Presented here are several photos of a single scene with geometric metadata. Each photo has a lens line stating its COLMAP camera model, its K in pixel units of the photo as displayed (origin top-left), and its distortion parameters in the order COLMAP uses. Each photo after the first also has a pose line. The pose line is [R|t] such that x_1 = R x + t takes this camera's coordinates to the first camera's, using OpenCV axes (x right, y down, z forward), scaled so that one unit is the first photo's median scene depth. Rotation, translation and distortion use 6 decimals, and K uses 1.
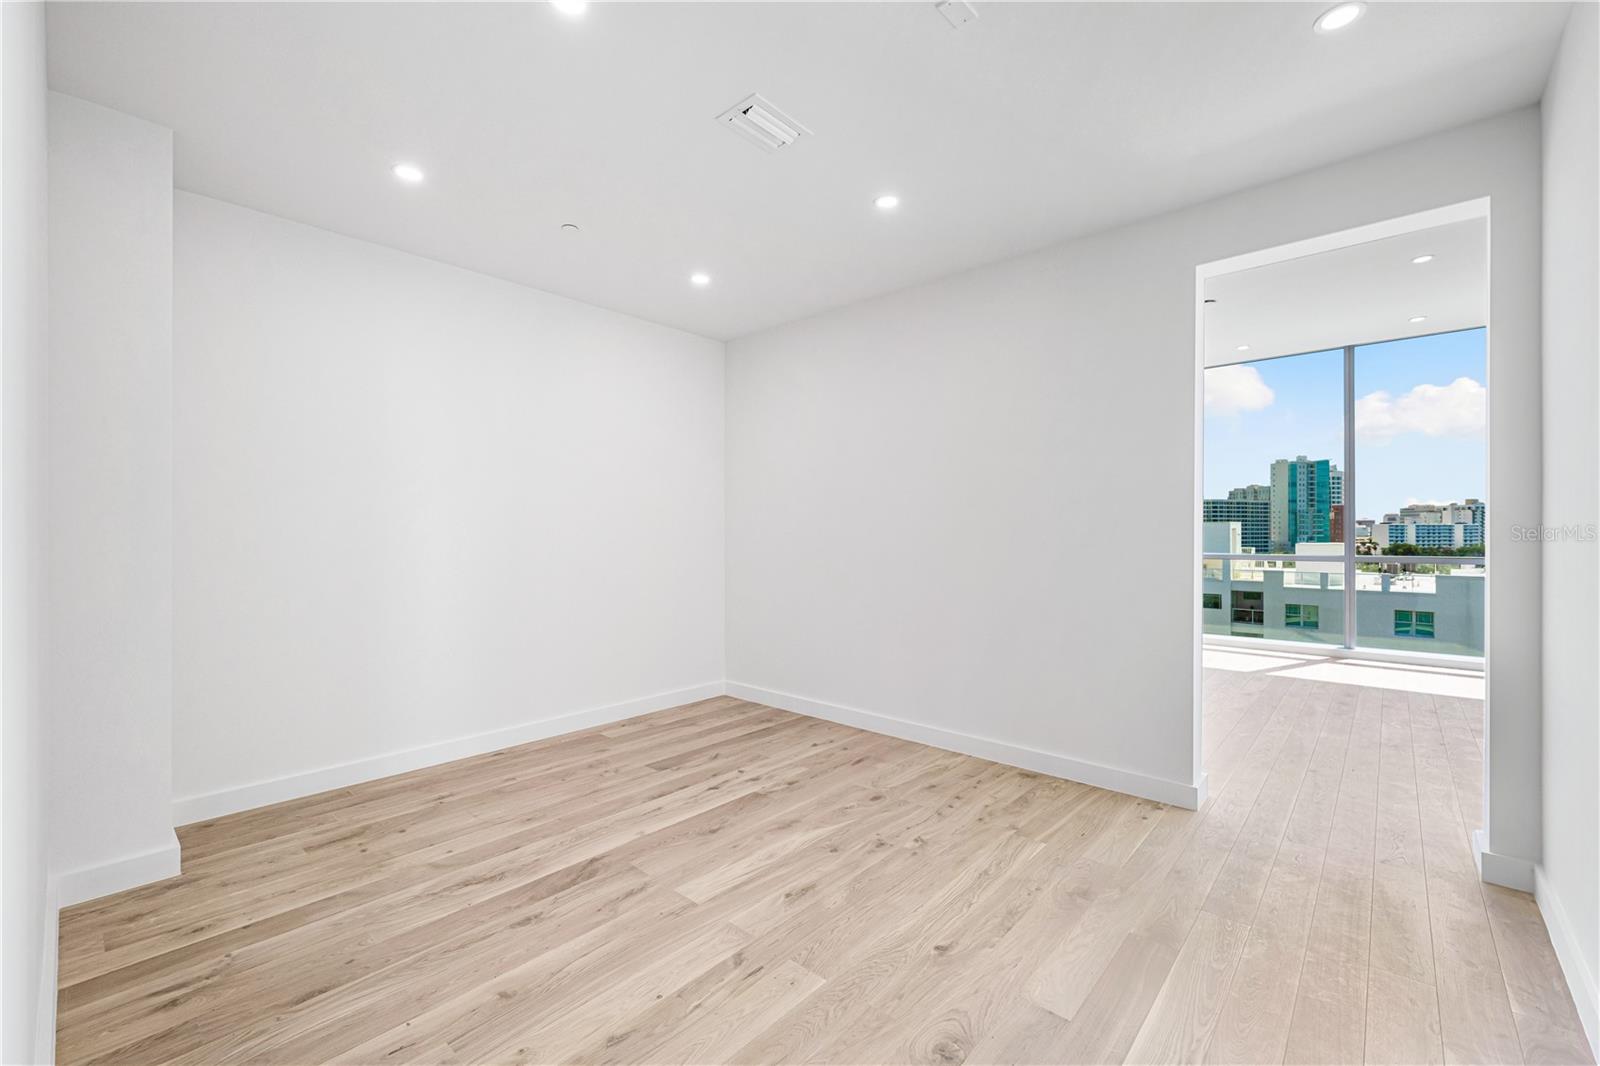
lens RADIAL K [[670.7, 0, 796.9], [0, 670.7, 526.7], [0, 0, 1]] dist [-0.000120, -0.000308]
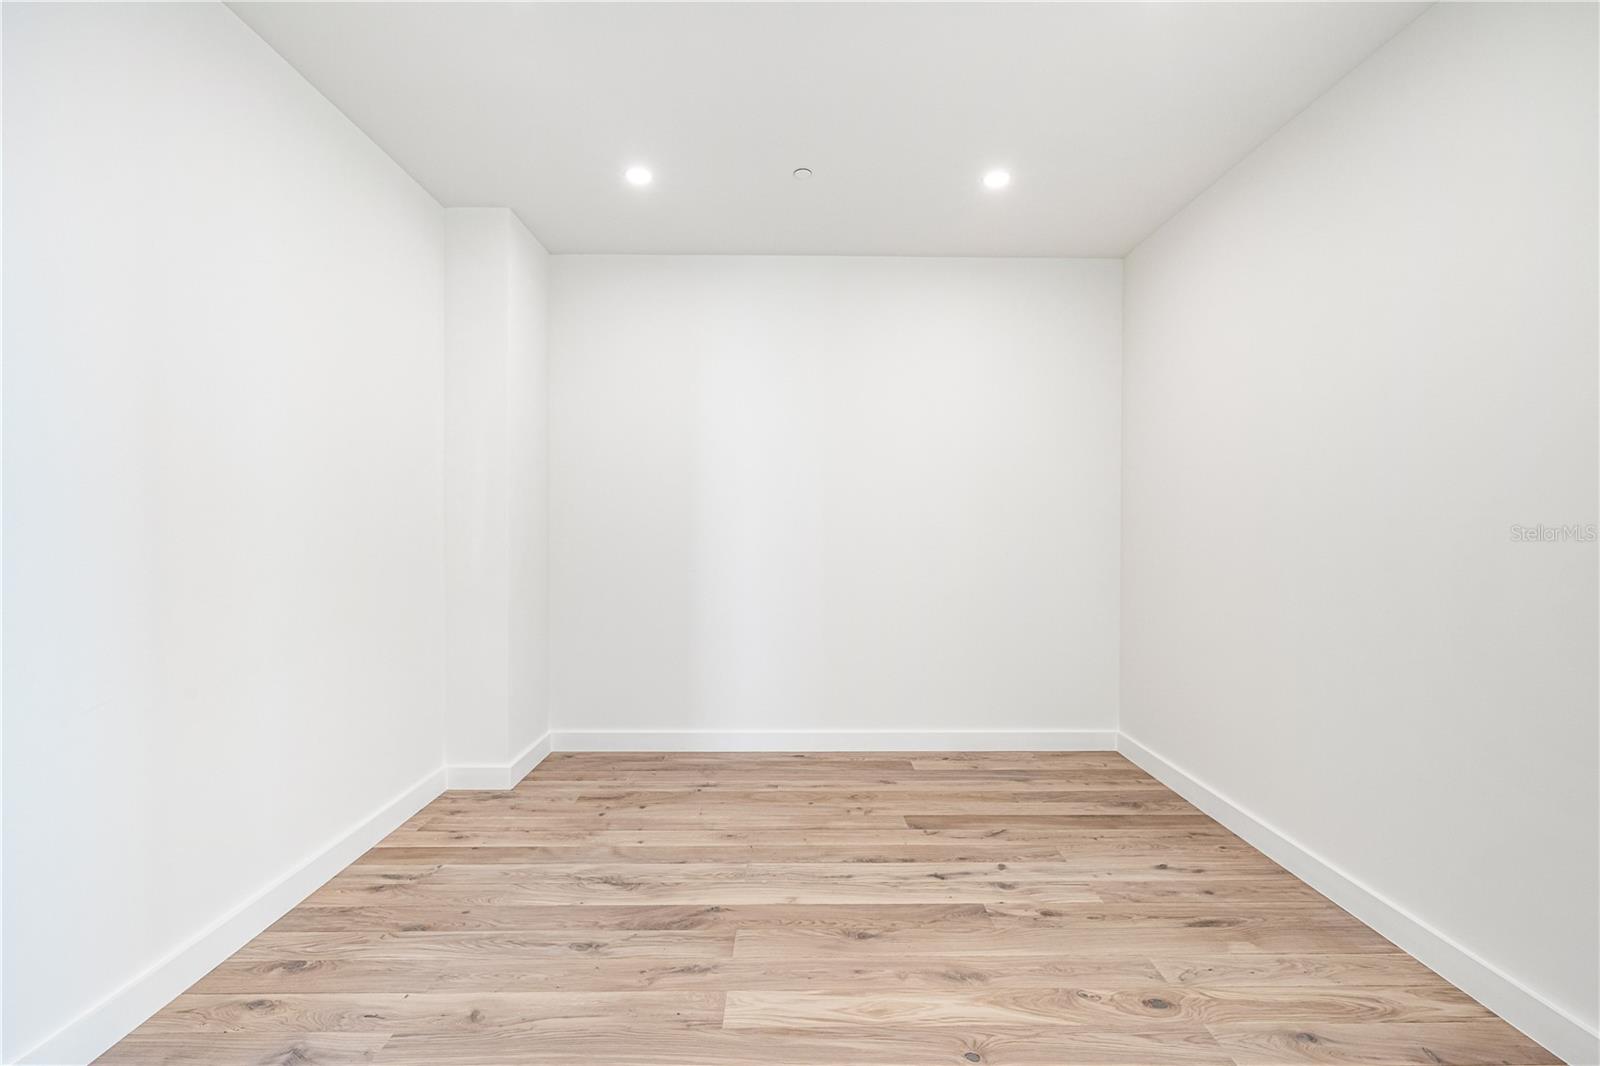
lens RADIAL K [[697.8, 0, 800.0], [0, 697.8, 533.0], [0, 0, 1]] dist [0.000731, -0.000705]
pose [[0.677545, 0.012255, -0.735379, 0.333598], [0.002595, 0.999815, 0.019053, 0.002214], [0.735477, -0.014818, 0.677388, 0.389537]]
